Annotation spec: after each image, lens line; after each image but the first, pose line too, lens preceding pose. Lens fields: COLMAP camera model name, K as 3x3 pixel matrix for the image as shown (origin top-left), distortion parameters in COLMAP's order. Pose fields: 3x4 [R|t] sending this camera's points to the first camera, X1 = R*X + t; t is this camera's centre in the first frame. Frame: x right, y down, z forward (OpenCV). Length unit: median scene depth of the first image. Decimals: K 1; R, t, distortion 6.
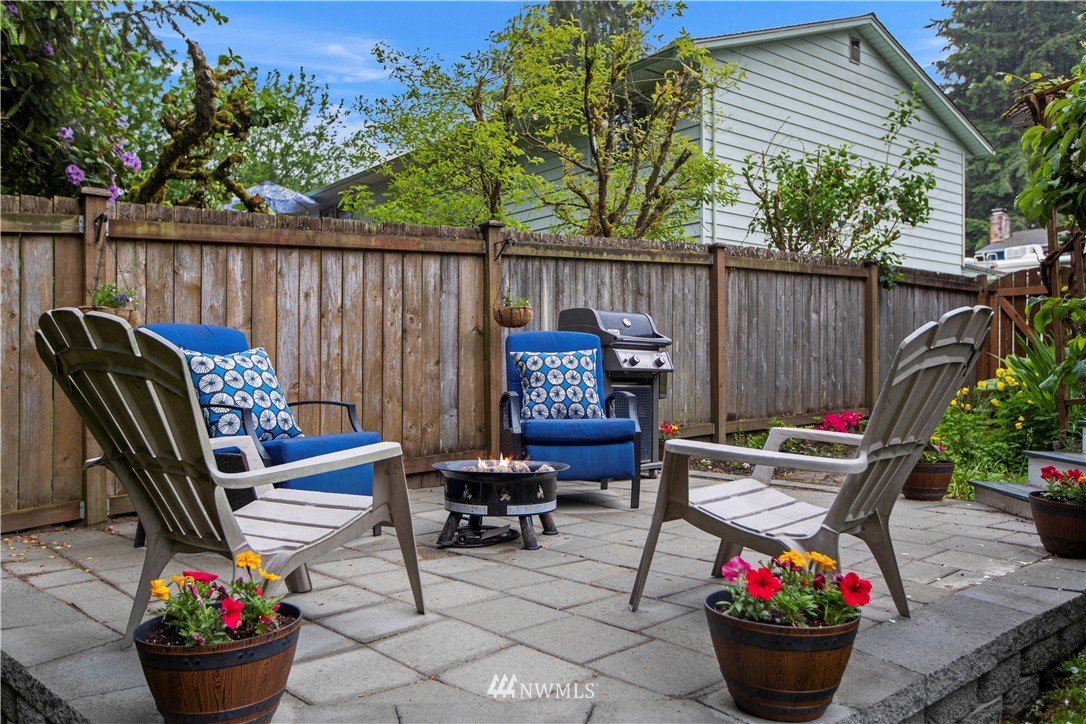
lens RADIAL K [[934.8, 0, 543.0], [0, 934.8, 362.0], [0, 0, 1]] dist [0.001824, 0.000707]
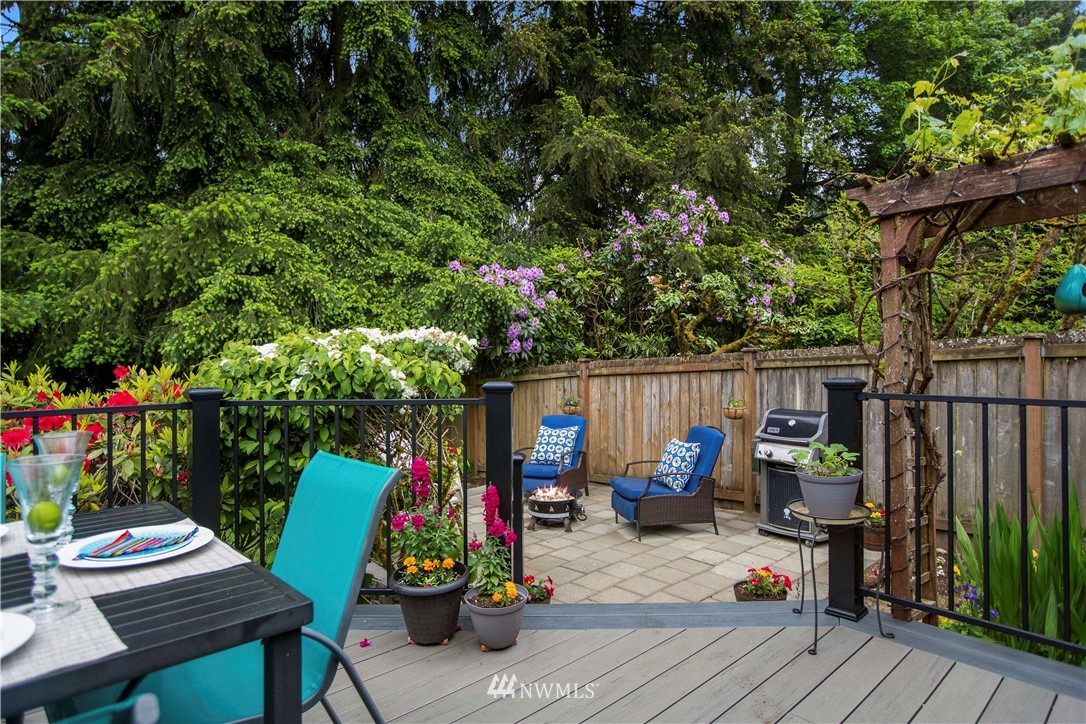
lens RADIAL K [[615.3, 0, 543.0], [0, 615.3, 362.0], [0, 0, 1]] dist [-0.039896, 0.030331]
pose [[0.022611, -0.001229, -0.999744, 1.003142], [0.011706, 0.999931, -0.000964, -0.134802], [0.999676, -0.011682, 0.022624, 0.655437]]
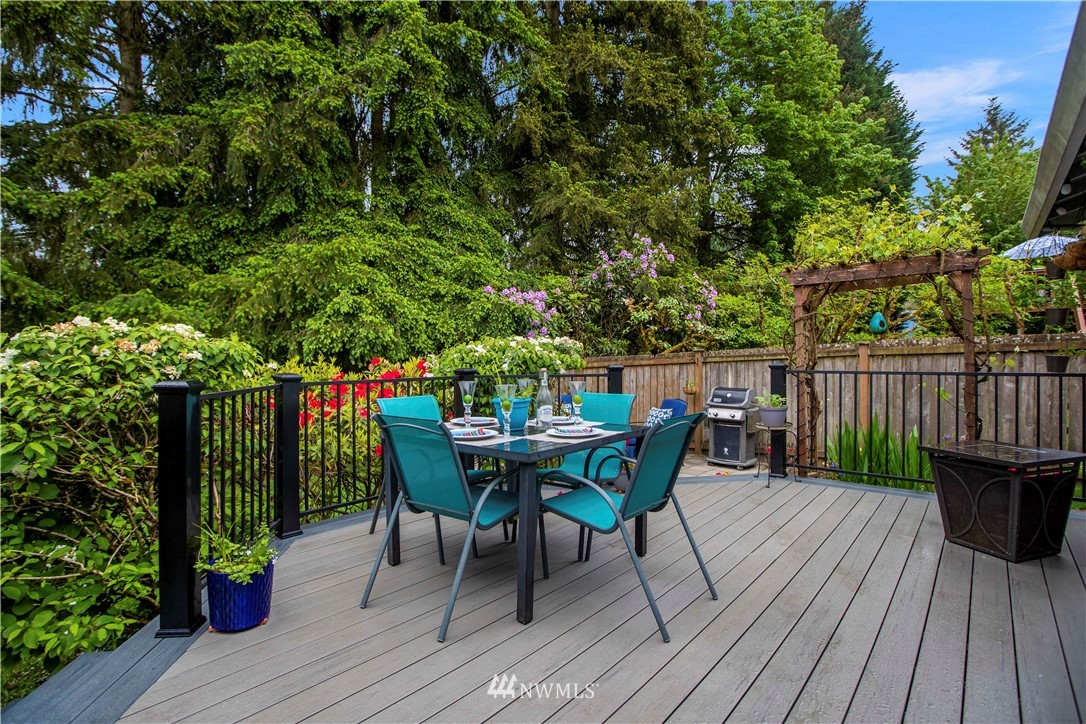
lens RADIAL K [[530.4, 0, 544.1], [0, 530.4, 367.7], [0, 0, 1]] dist [-0.052752, 0.023010]
pose [[0.141702, 0.011719, -0.989840, 1.299621], [0.009872, 0.999863, 0.013251, -0.128639], [0.989860, -0.011649, 0.141567, 0.422207]]
